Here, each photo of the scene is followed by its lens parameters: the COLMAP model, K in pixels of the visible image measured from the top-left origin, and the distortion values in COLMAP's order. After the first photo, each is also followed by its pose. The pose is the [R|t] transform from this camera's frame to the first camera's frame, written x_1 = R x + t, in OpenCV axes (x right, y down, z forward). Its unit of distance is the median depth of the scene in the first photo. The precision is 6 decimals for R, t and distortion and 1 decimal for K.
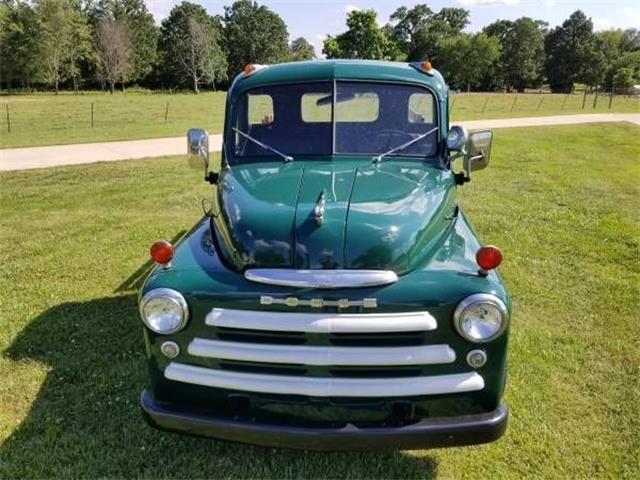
lens RADIAL K [[488.9, 0, 320.0], [0, 488.9, 240.0], [0, 0, 1]] dist [-0.007307, -0.000661]
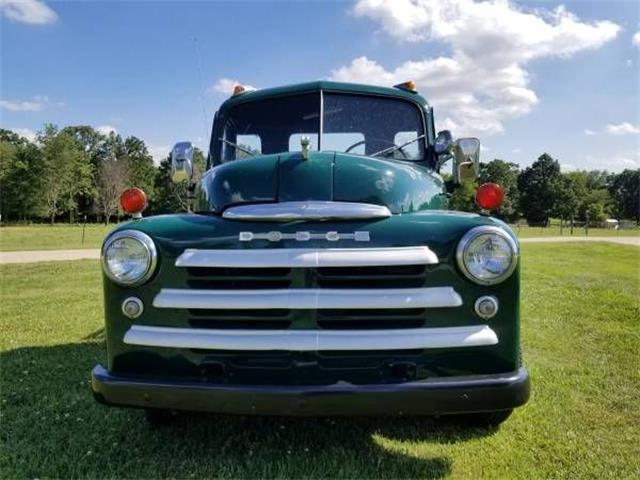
lens RADIAL K [[489.9, 0, 318.2], [0, 489.9, 240.9], [0, 0, 1]] dist [0.002981, -0.008870]
pose [[0.999796, 0.000141, 0.020181, 0.003644], [0.005079, 0.966026, -0.258396, 0.348264], [-0.019532, 0.258446, 0.965828, 0.130236]]
